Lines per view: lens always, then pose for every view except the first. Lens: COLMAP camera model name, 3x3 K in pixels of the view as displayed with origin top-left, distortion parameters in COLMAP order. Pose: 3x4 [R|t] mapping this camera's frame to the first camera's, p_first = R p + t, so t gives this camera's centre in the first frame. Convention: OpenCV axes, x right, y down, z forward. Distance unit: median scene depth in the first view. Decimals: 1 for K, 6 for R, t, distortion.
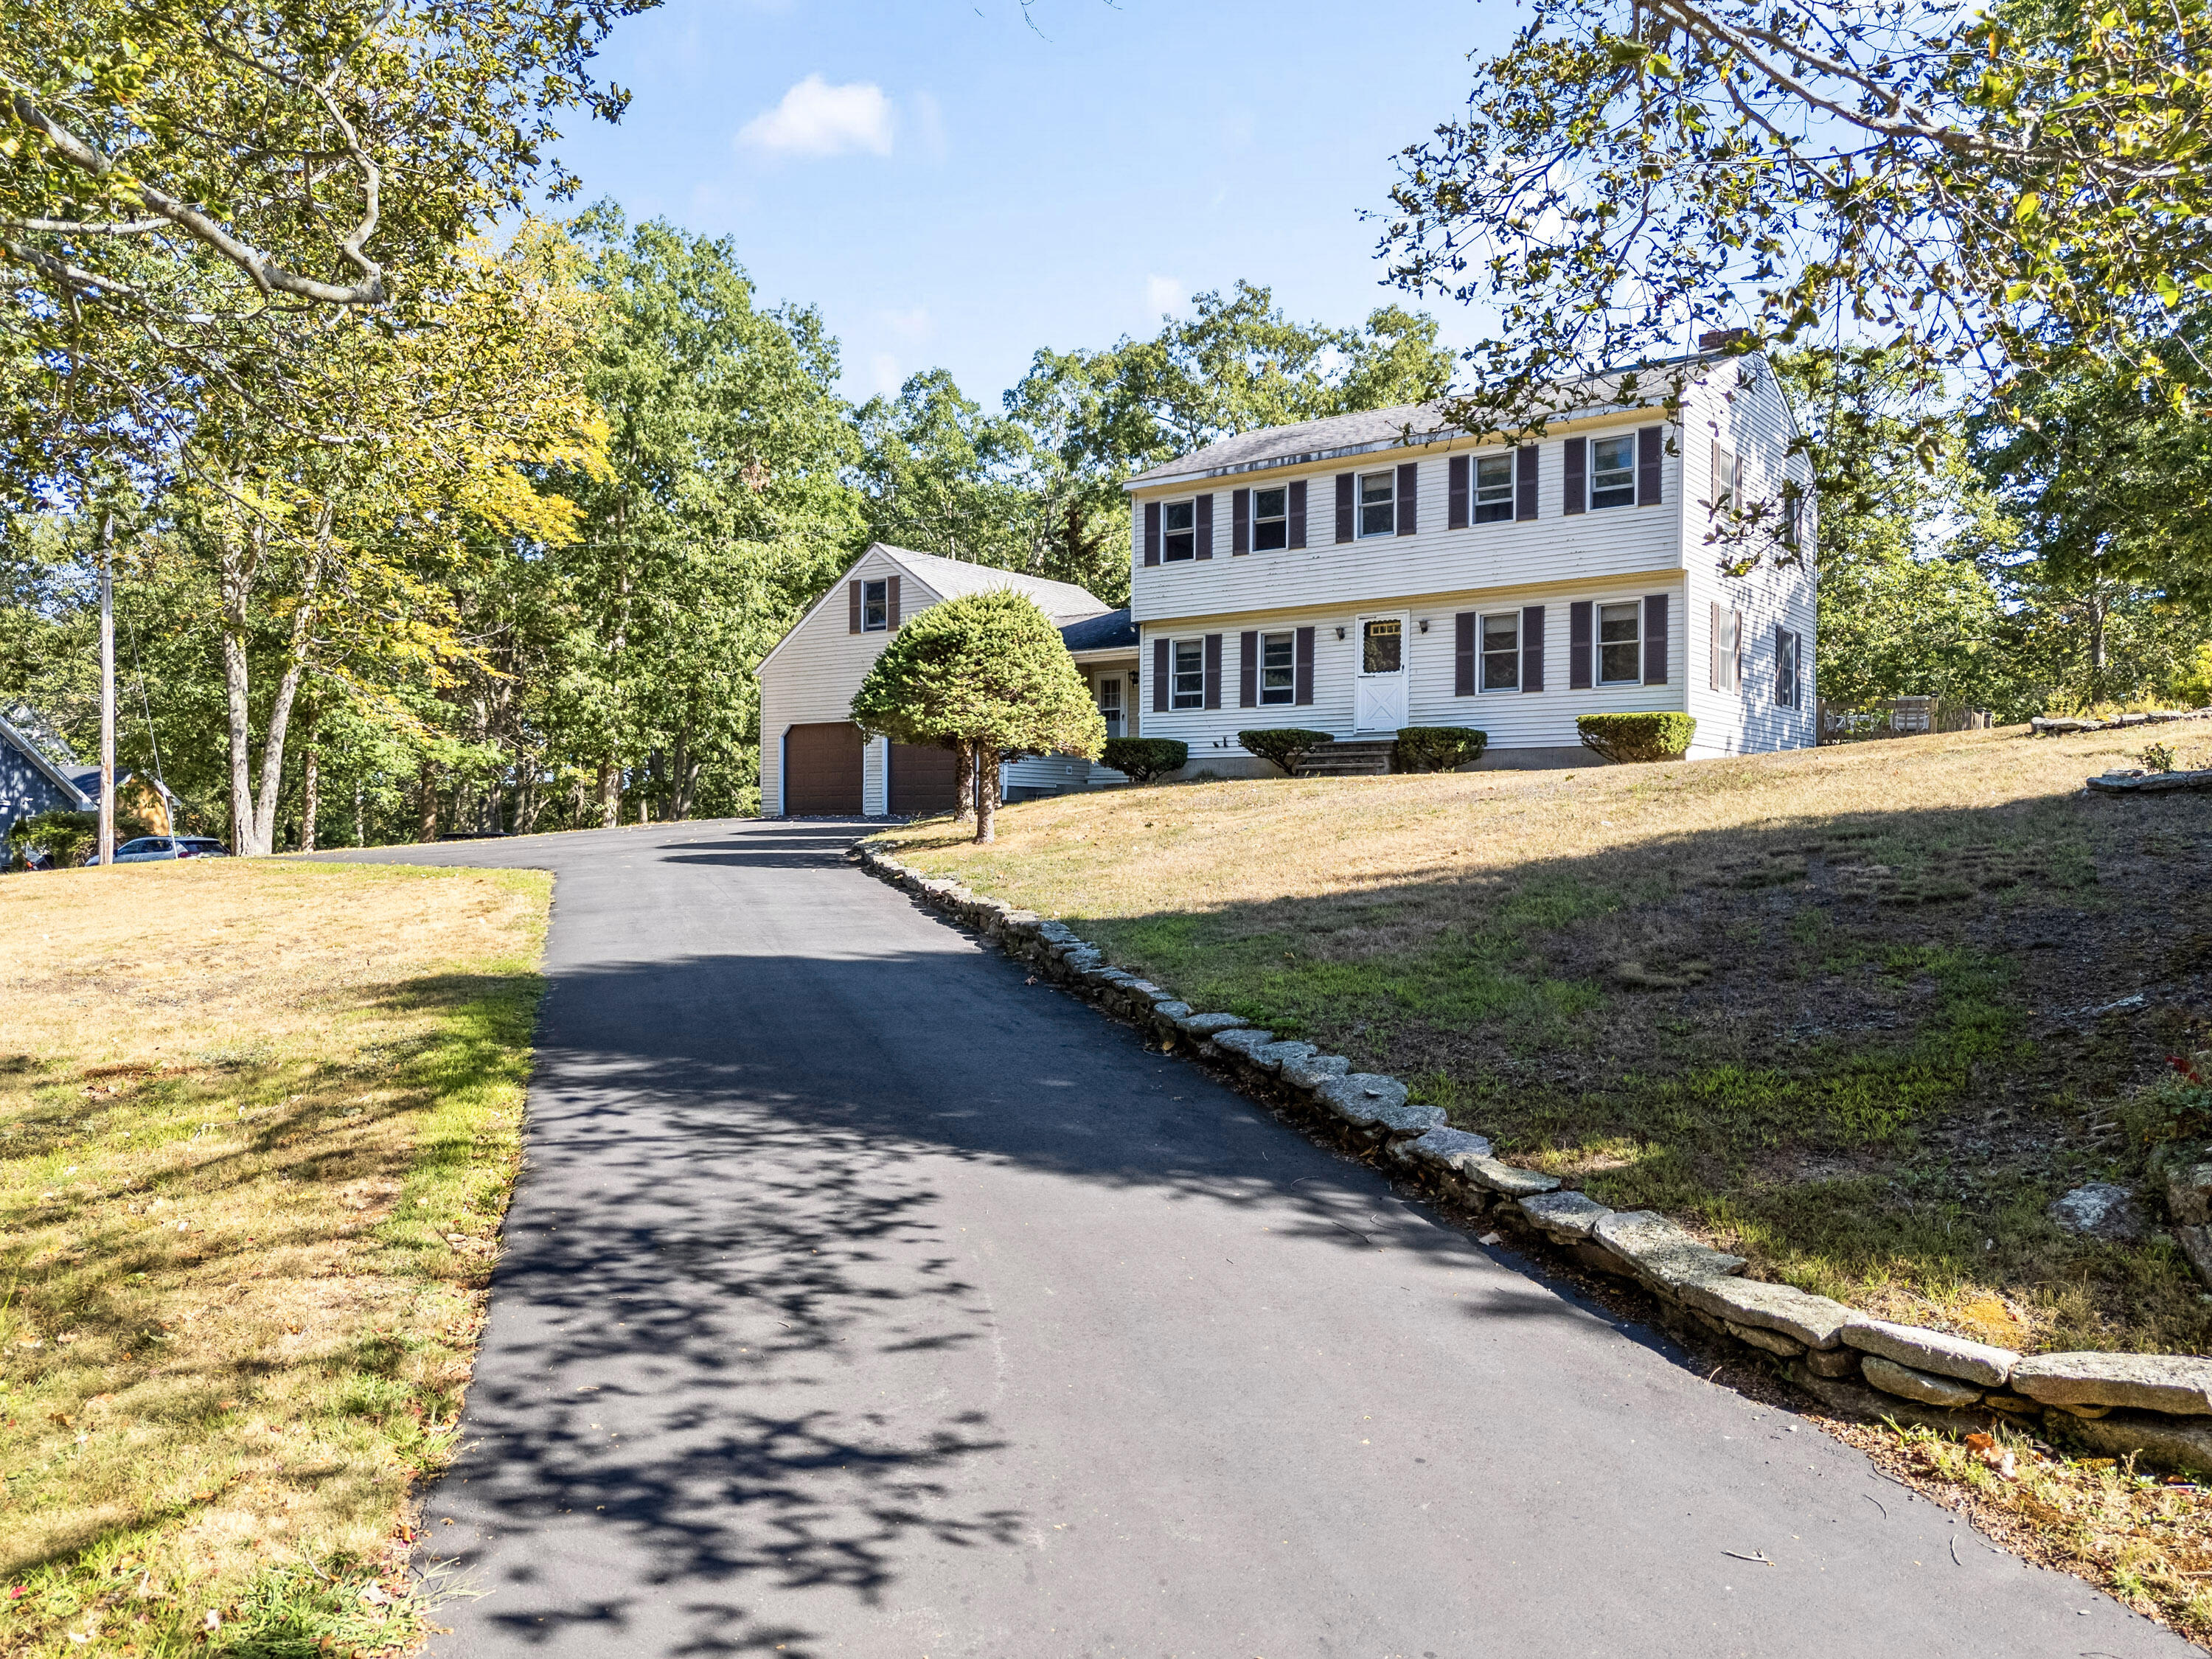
lens RADIAL K [[1618.7, 0, 1106.0], [0, 1618.7, 829.5], [0, 0, 1]] dist [0.107263, -0.093590]
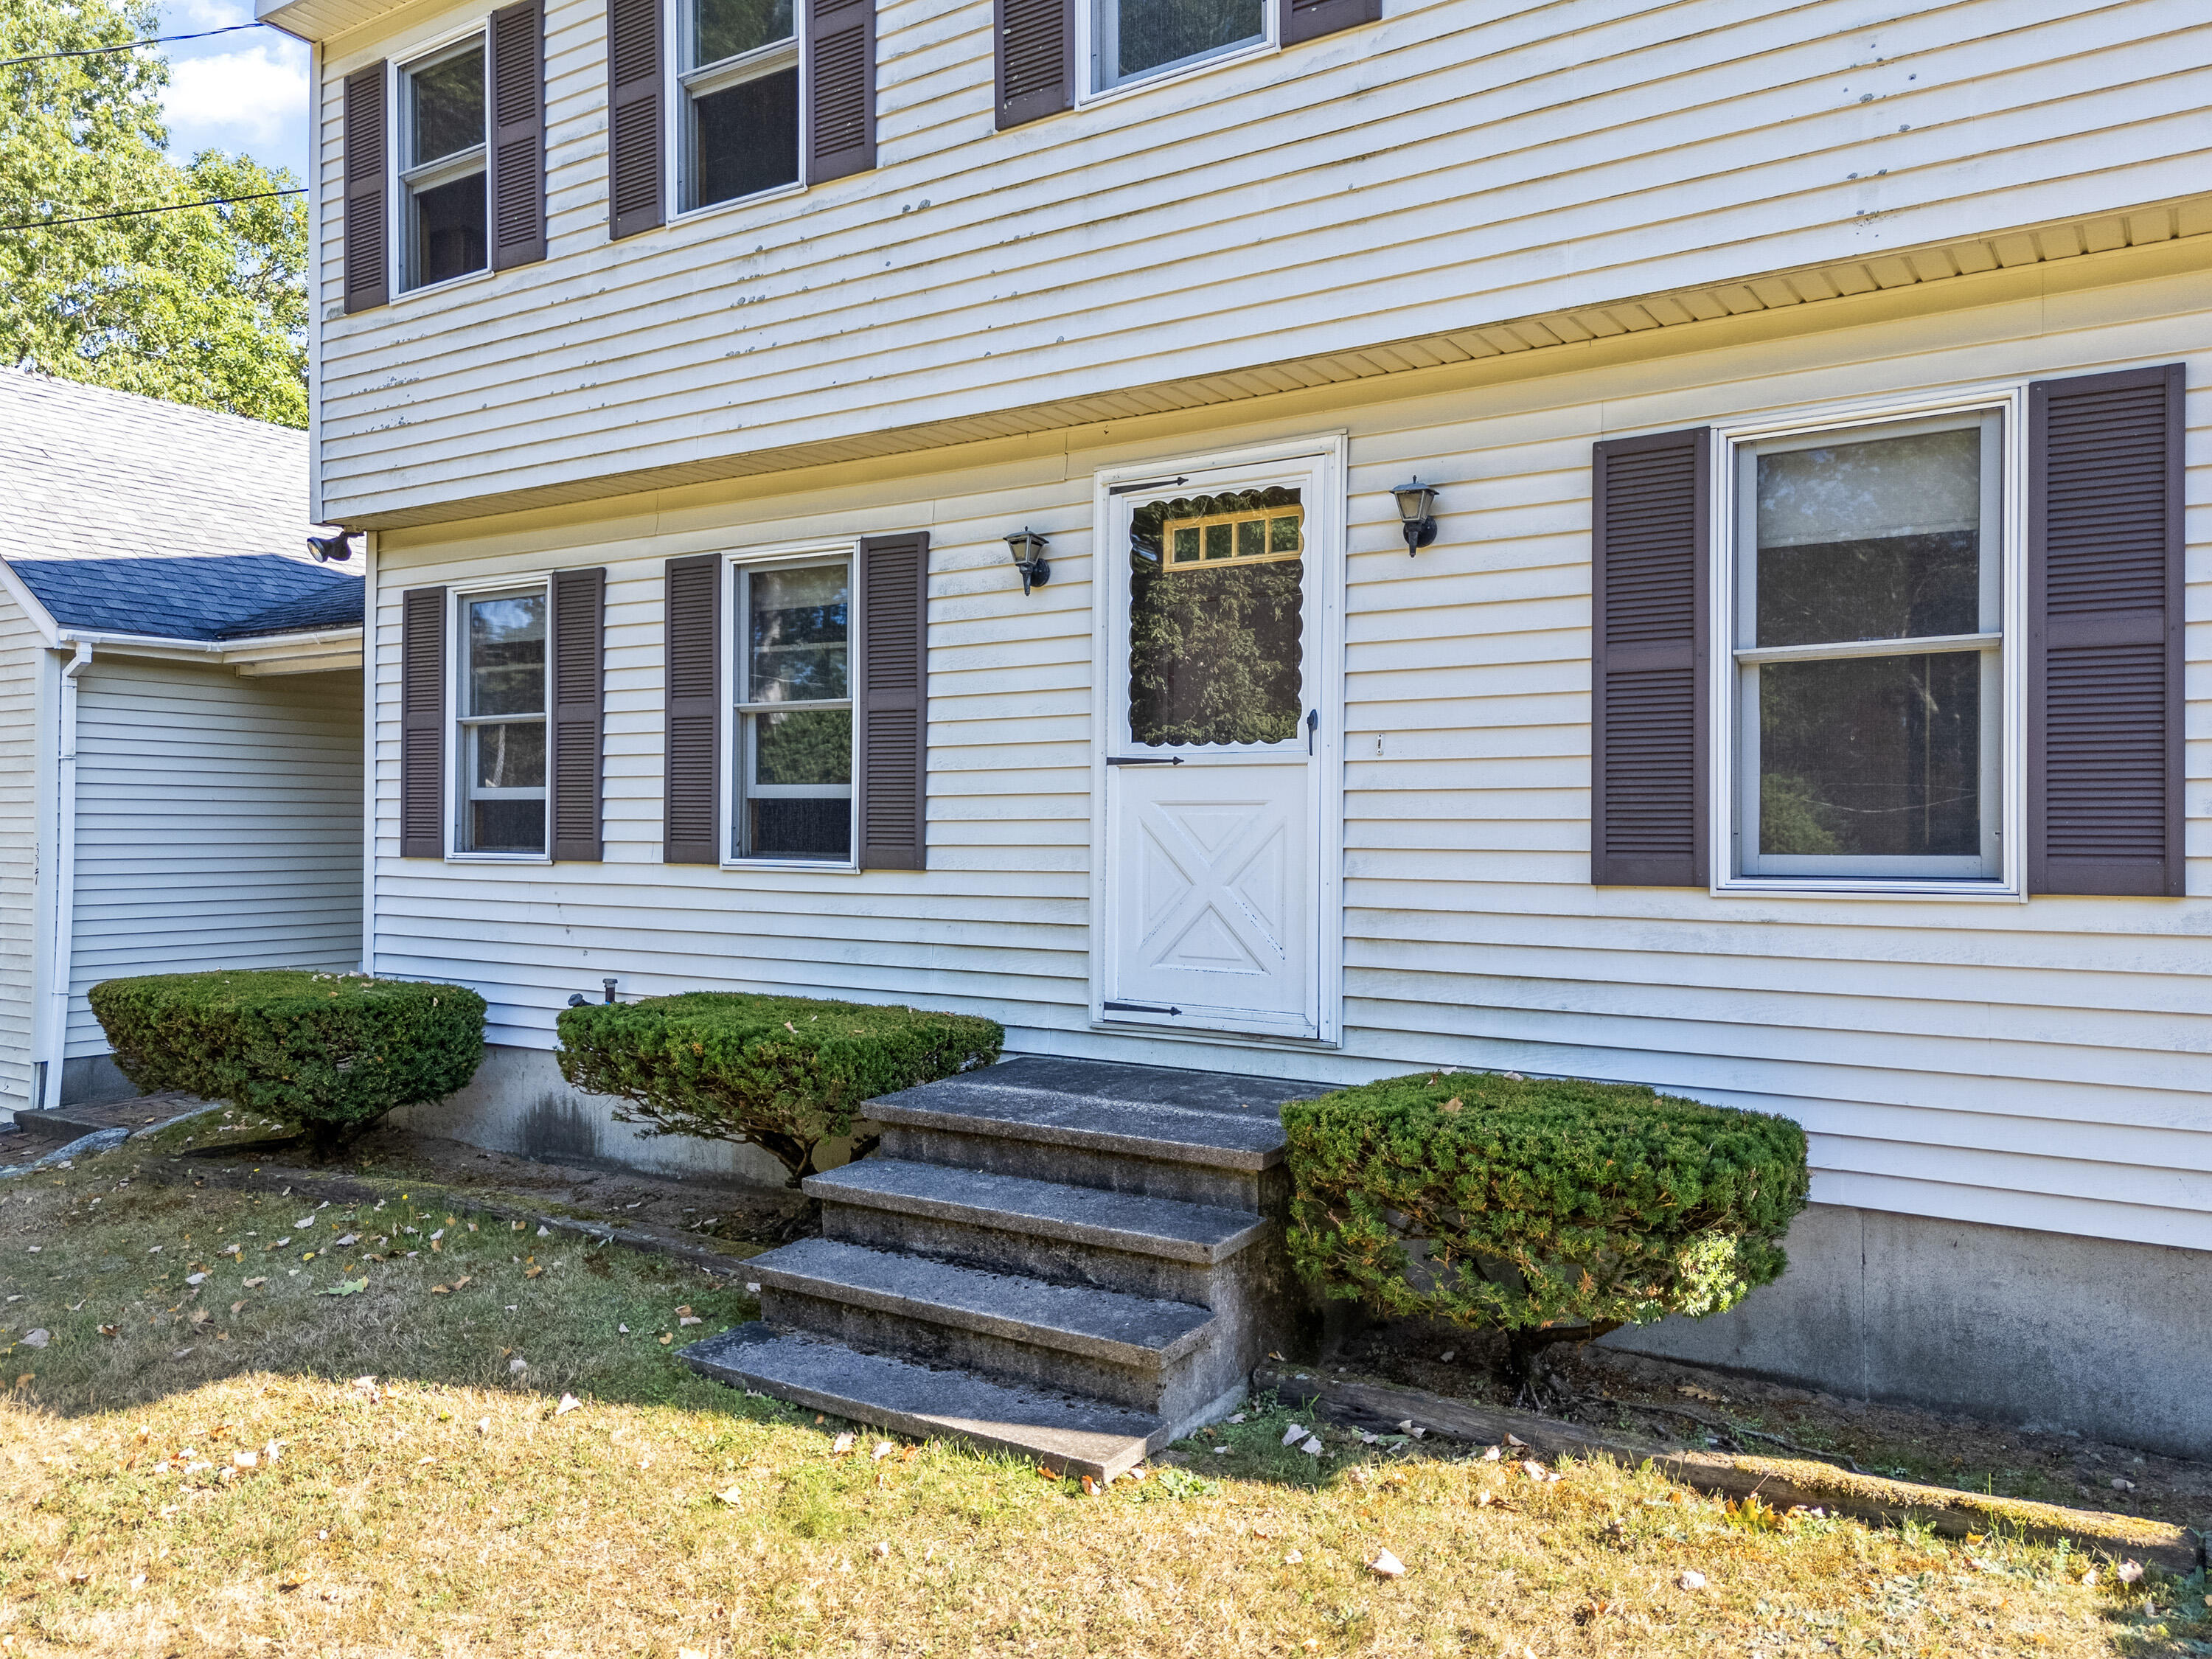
lens RADIAL K [[1561.7, 0, 1133.6], [0, 1561.7, 831.8], [0, 0, 1]] dist [0.061518, -0.075767]
pose [[0.996462, -0.001854, 0.084027, 0.141206], [0.001303, 0.999977, 0.006608, -0.085845], [-0.084038, -0.006476, 0.996442, 0.792770]]
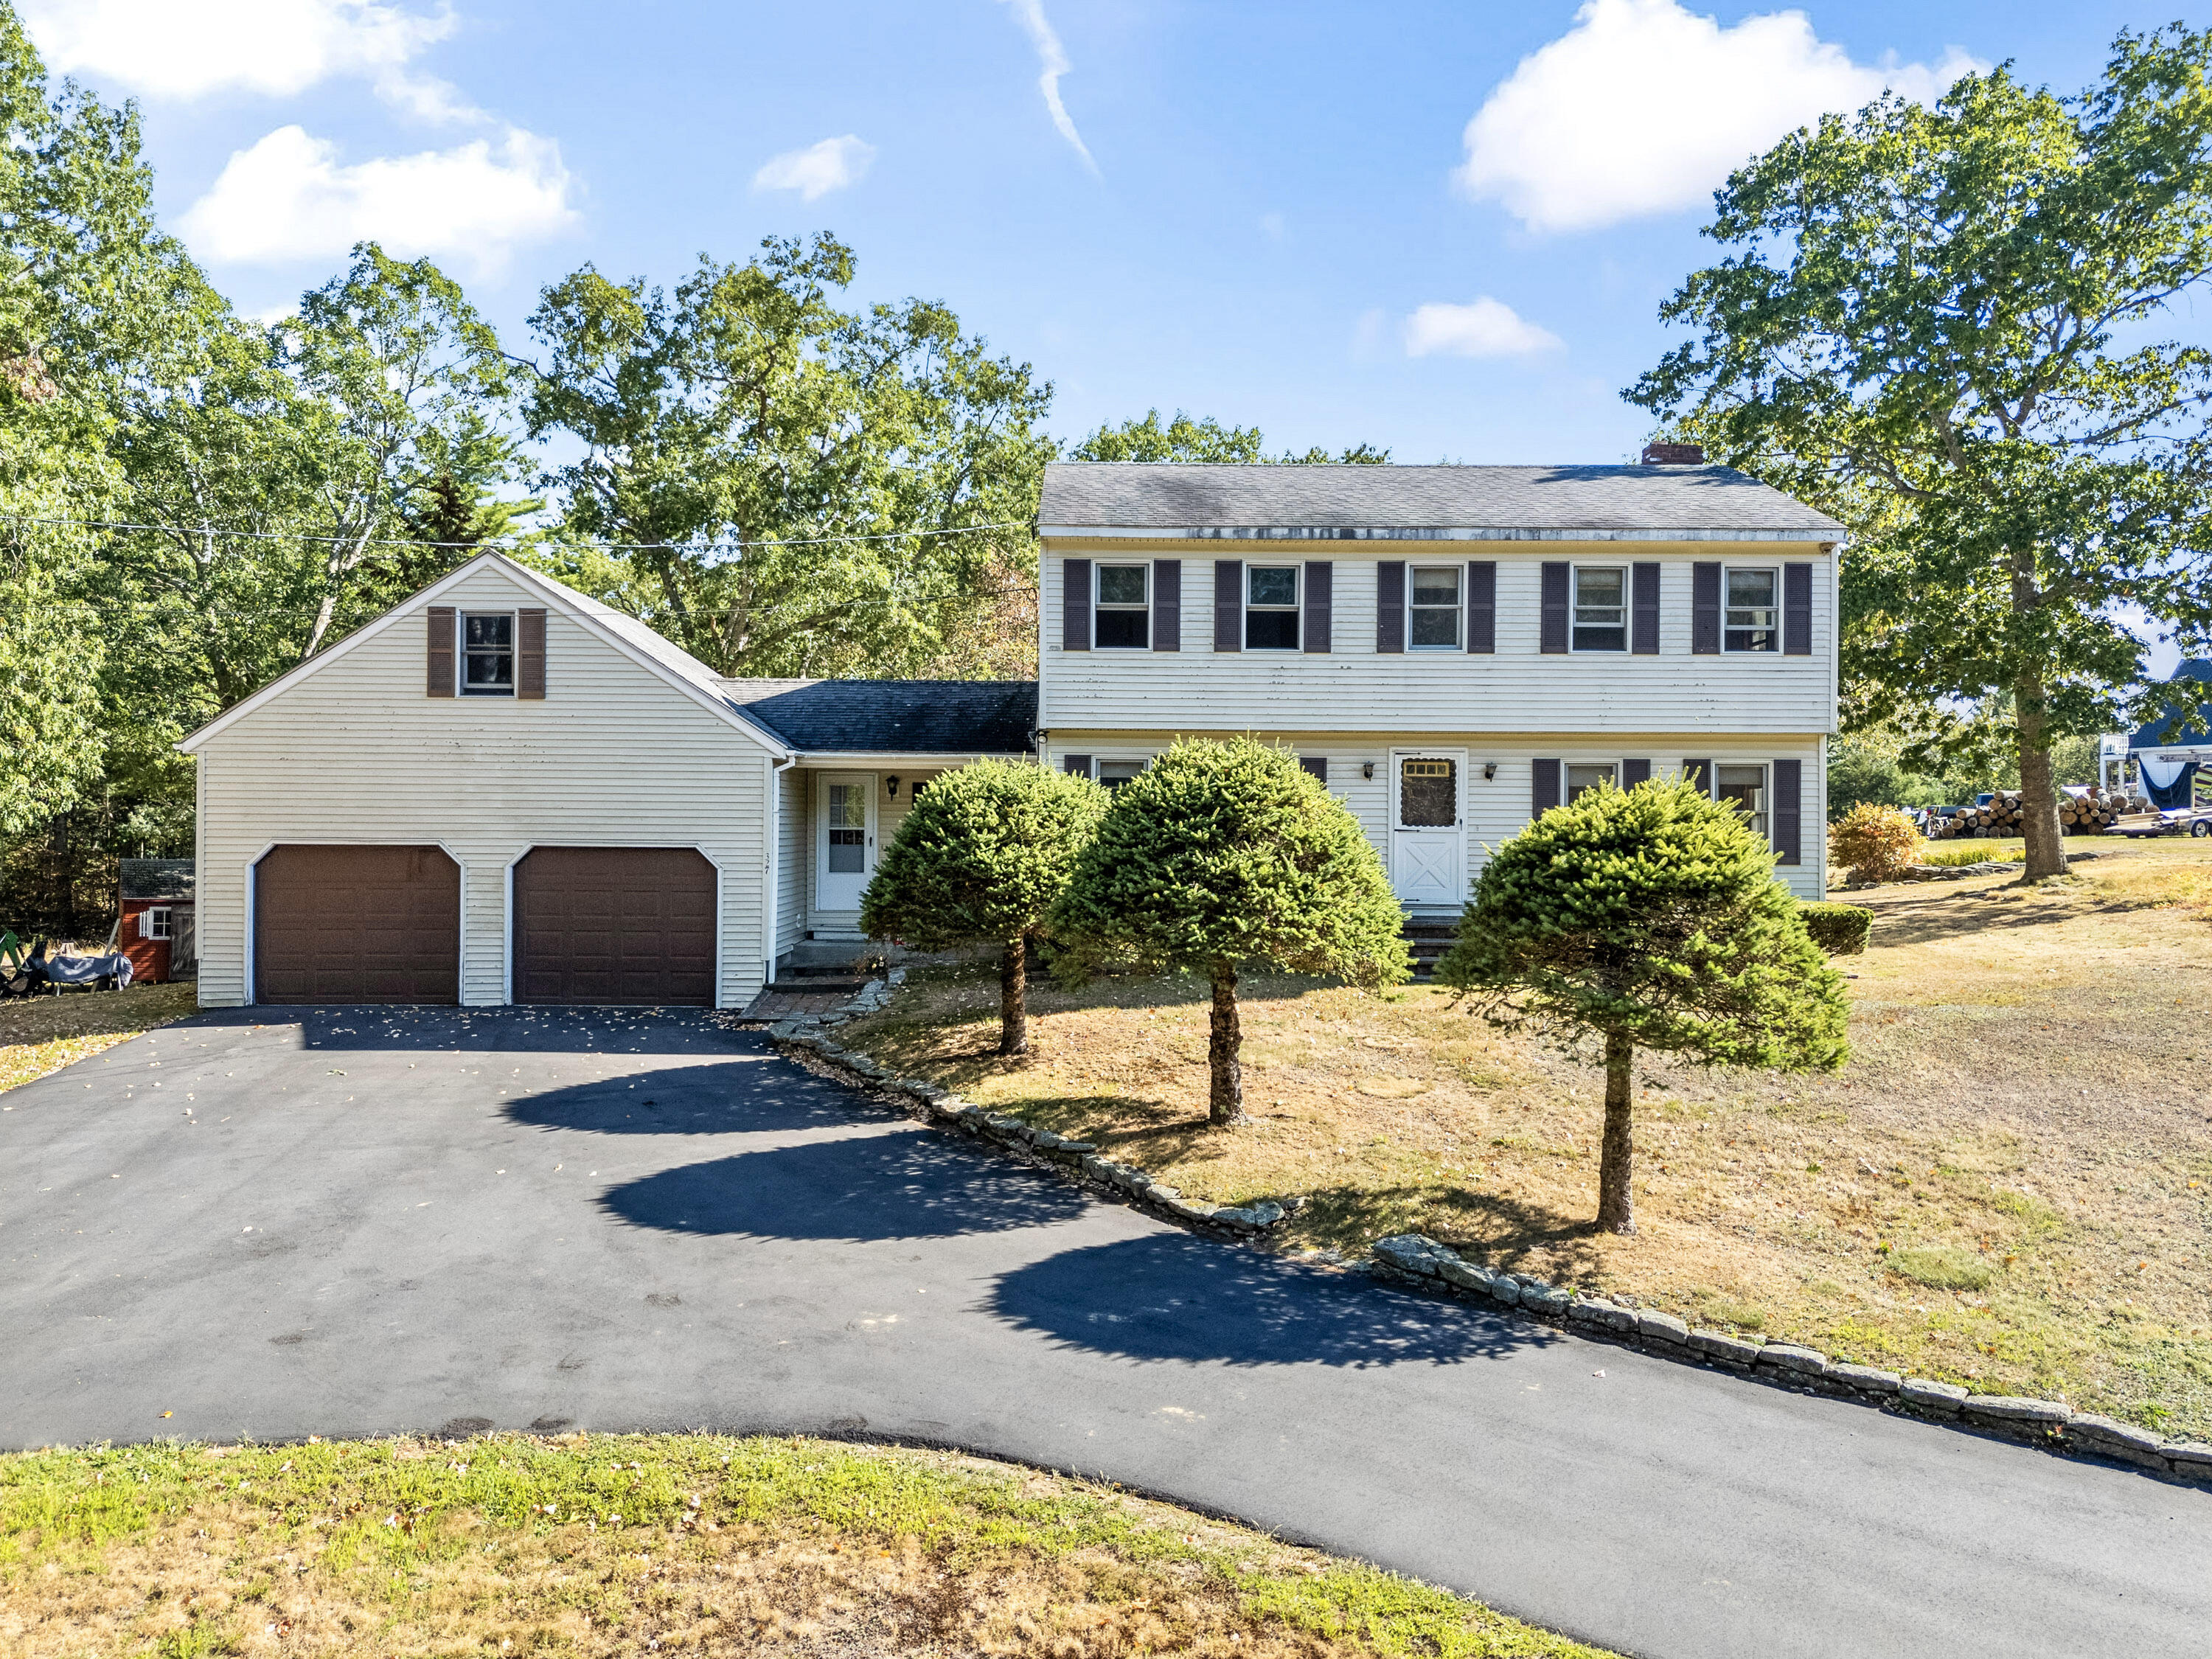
lens RADIAL K [[1618.7, 0, 1106.0], [0, 1618.7, 829.5], [0, 0, 1]] dist [0.107263, -0.093590]
pose [[0.788573, 0.003675, 0.614930, -0.414432], [-0.005572, 0.999984, 0.001169, -0.094490], [-0.614916, -0.004348, 0.788580, 0.486754]]
